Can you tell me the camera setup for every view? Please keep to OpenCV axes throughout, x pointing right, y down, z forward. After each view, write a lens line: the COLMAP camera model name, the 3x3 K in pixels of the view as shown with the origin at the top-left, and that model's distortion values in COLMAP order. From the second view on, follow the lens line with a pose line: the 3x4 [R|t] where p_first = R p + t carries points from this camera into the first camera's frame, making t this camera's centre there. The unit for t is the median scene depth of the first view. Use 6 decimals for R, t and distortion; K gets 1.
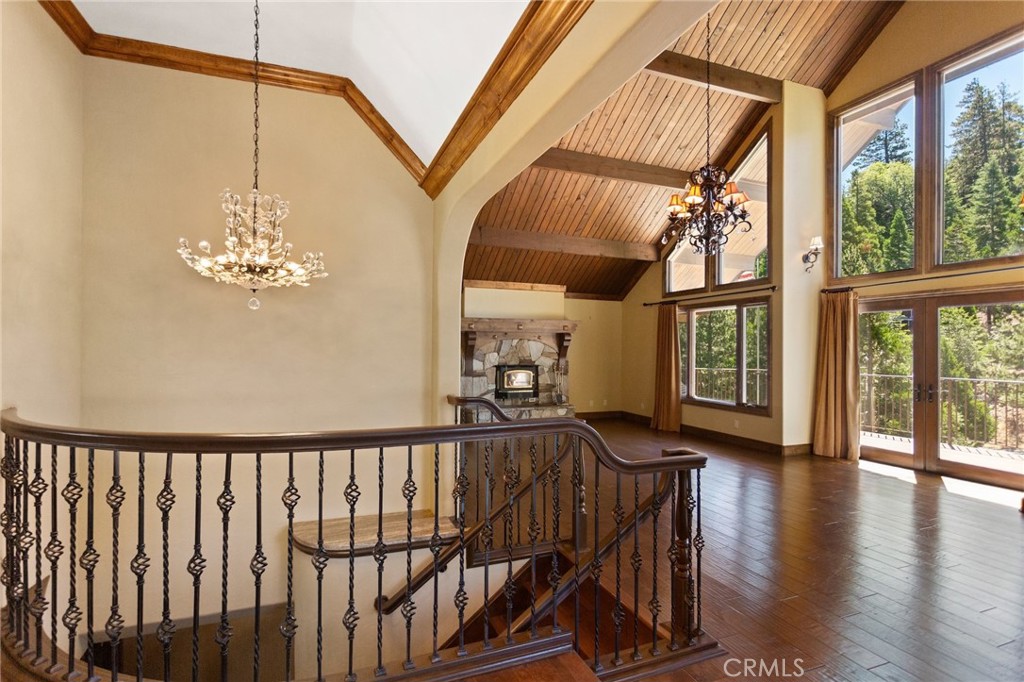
lens RADIAL K [[487.0, 0, 505.3], [0, 487.0, 345.6], [0, 0, 1]] dist [-0.003661, 0.004874]
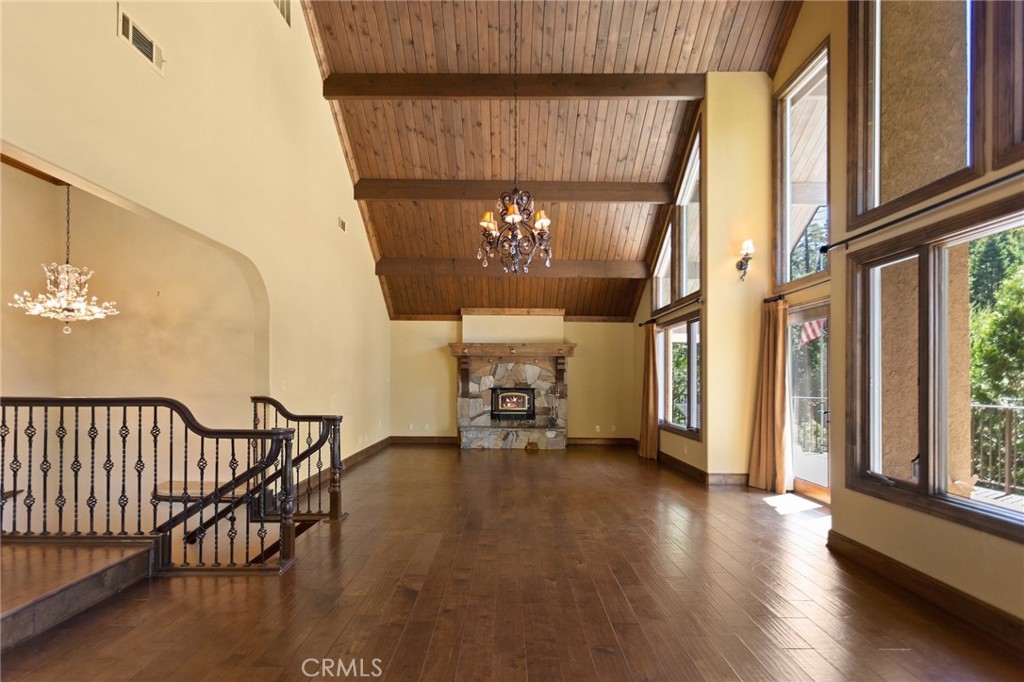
lens RADIAL K [[514.3, 0, 509.6], [0, 514.3, 380.5], [0, 0, 1]] dist [0.002246, 0.001943]
pose [[0.930811, 0.000582, -0.365502, 0.447204], [-0.000366, 1.000000, 0.000658, 0.024938], [0.365502, -0.000479, 0.930810, -0.027279]]
